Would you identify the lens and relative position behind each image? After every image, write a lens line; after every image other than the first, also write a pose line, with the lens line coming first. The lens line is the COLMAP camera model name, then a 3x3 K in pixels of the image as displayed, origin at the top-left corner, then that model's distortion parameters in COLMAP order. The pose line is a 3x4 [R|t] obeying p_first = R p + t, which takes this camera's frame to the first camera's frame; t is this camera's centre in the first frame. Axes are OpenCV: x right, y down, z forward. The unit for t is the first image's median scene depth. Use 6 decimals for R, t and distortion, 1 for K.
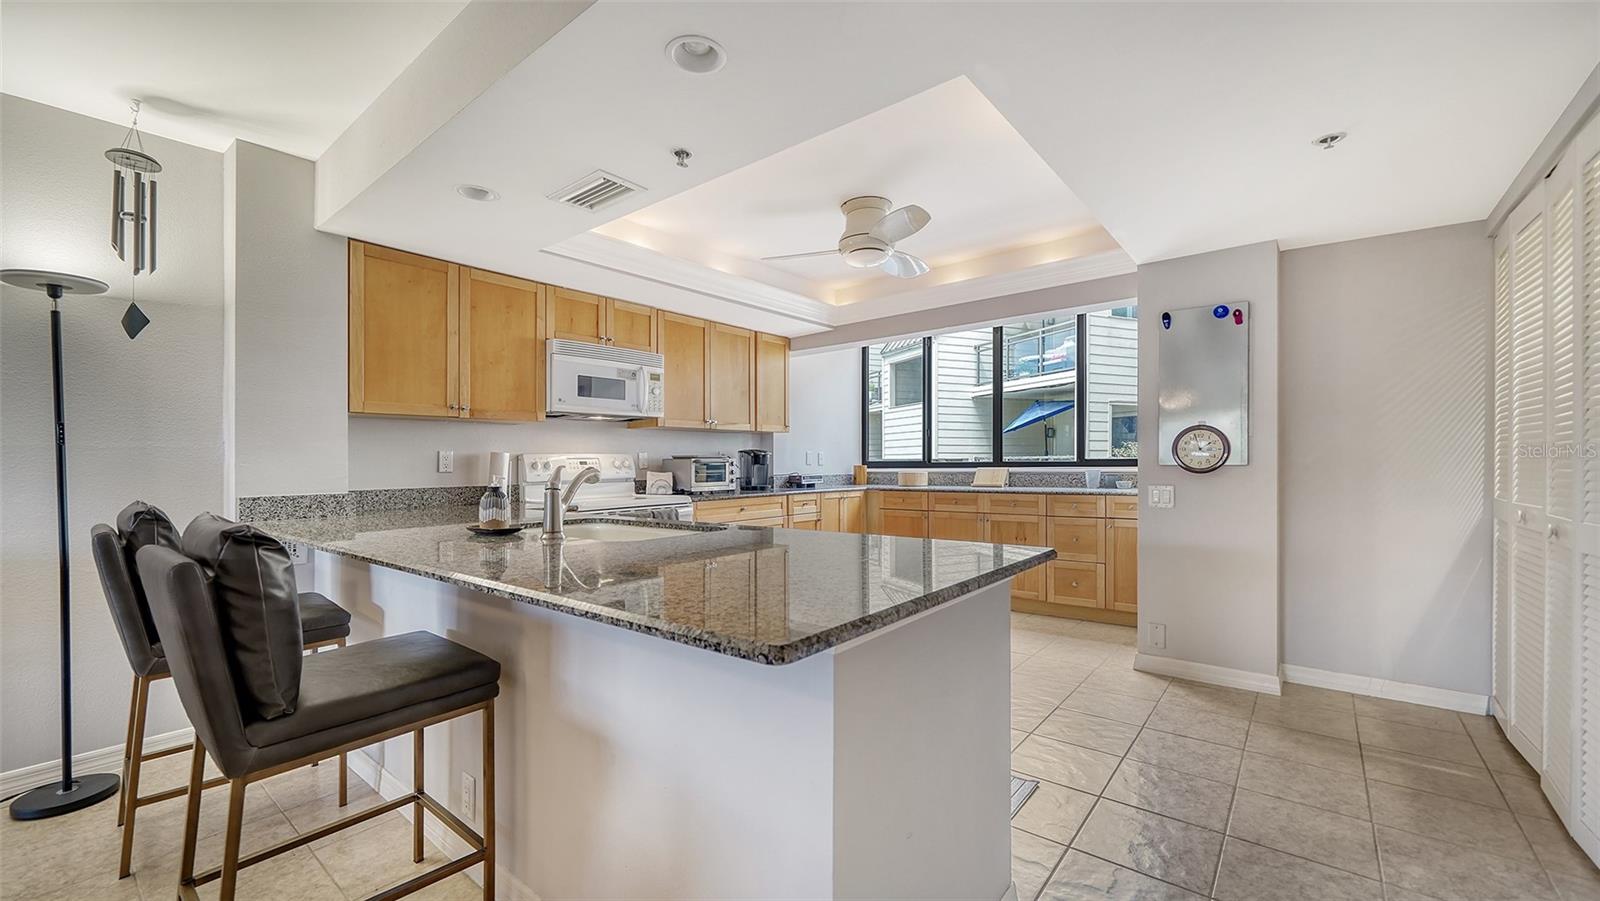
lens RADIAL K [[631.9, 0, 785.5], [0, 631.9, 459.9], [0, 0, 1]] dist [-0.000399, -0.000043]
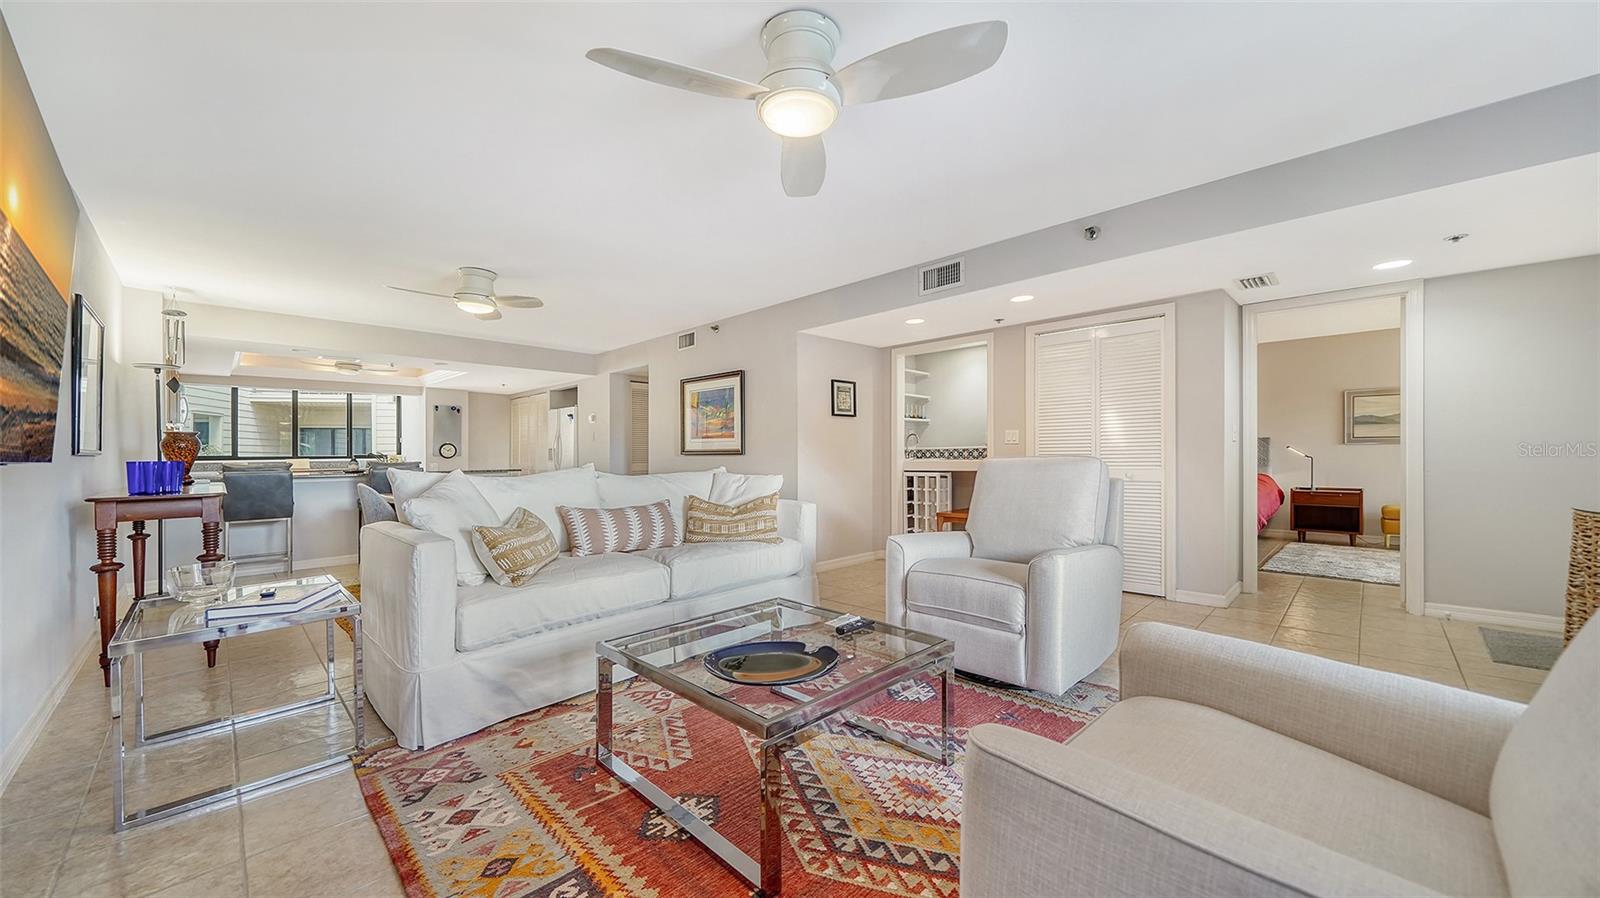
lens RADIAL K [[577.0, 0, 783.1], [0, 577.0, 456.5], [0, 0, 1]] dist [0.000411, -0.000094]
pose [[0.093039, 0.007458, 0.995635, -1.522045], [0.005781, 0.999951, -0.008031, 0.033449], [-0.995646, 0.006503, 0.092991, -0.694491]]
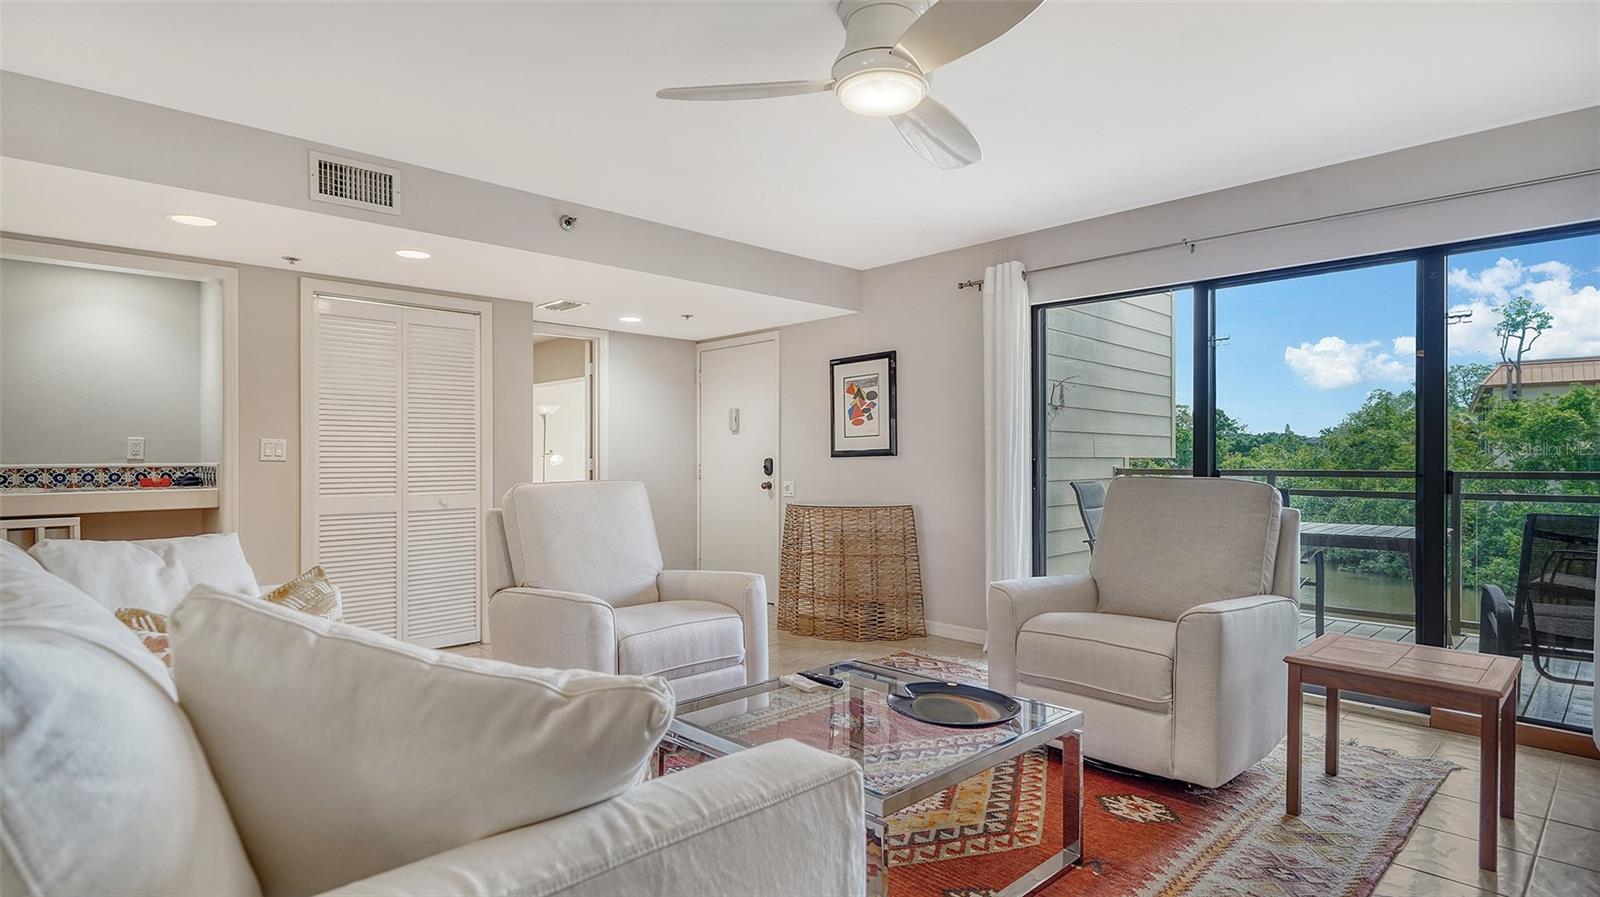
lens RADIAL K [[823.5, 0, 804.2], [0, 823.5, 458.3], [0, 0, 1]] dist [0.004822, -0.000210]
pose [[-0.995379, 0.005009, 0.095894, -1.070435], [0.005268, 0.999983, 0.002447, 0.004390], [-0.095880, 0.002940, -0.995389, -0.083500]]
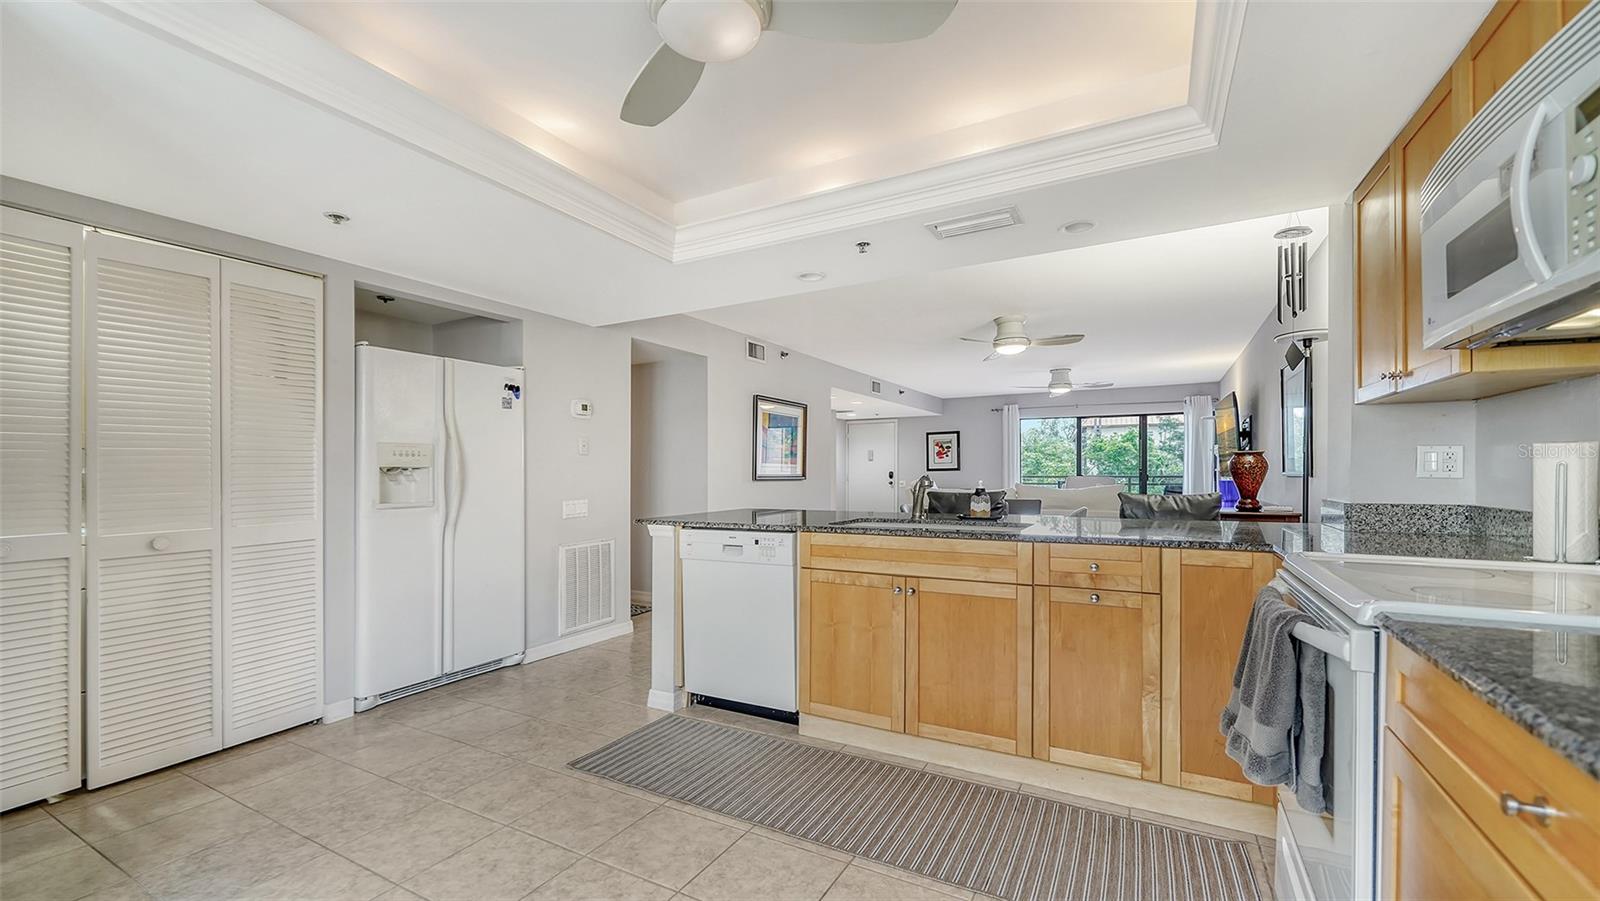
lens RADIAL K [[640.6, 0, 802.4], [0, 640.6, 470.4], [0, 0, 1]] dist [0.002321, 0.000335]
pose [[-0.980470, 0.011629, -0.196324, 0.106483], [0.011556, 0.999932, 0.001518, -0.006662], [0.196328, -0.000780, -0.980538, 1.136125]]
